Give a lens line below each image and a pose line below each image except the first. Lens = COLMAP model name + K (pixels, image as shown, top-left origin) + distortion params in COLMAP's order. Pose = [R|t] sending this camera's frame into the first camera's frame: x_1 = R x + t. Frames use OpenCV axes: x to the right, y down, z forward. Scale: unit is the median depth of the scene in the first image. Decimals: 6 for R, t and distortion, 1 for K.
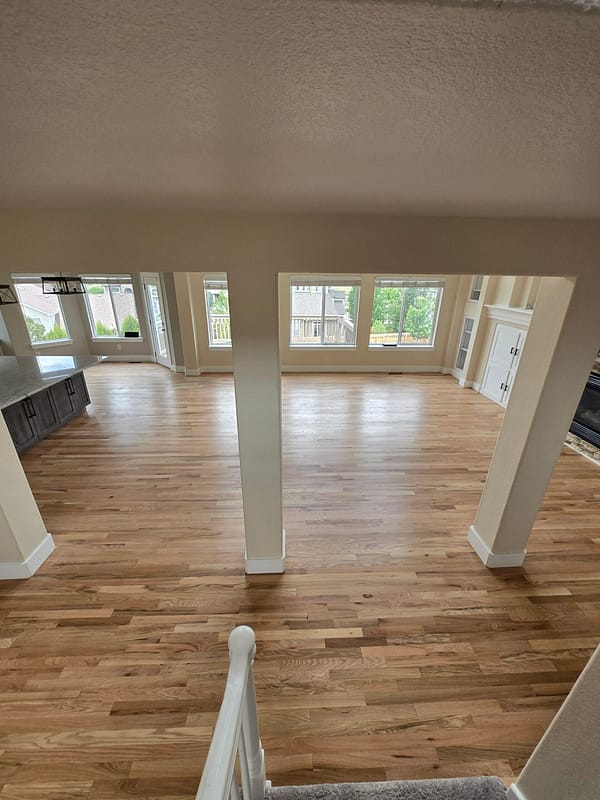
lens RADIAL K [[318.2, 0, 298.5], [0, 318.2, 398.1], [0, 0, 1]] dist [-0.000044, -0.000072]
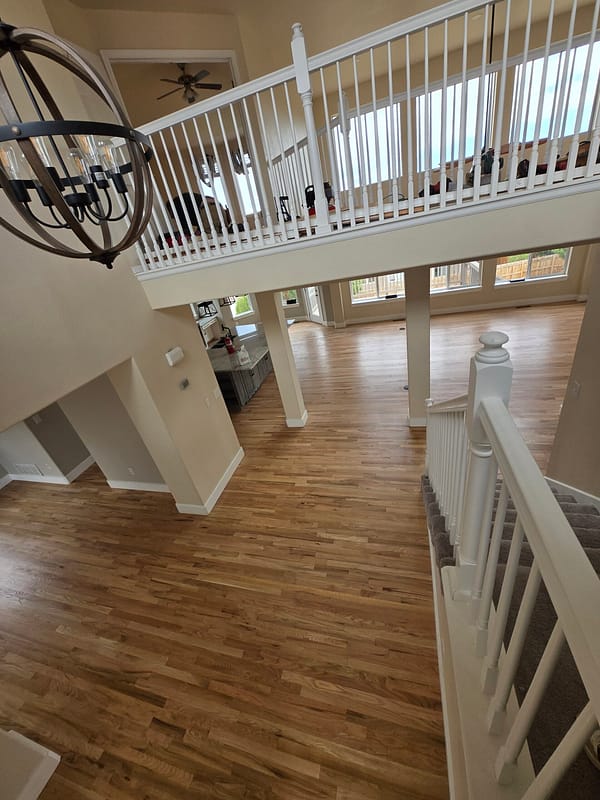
lens RADIAL K [[319.6, 0, 287.6], [0, 319.6, 401.5], [0, 0, 1]] dist [0.004572, -0.000378]
pose [[0.929675, -0.016634, -0.368005, -0.050279], [0.074275, 0.986928, 0.143027, 0.026967], [0.360815, -0.160303, 0.918757, -0.370481]]
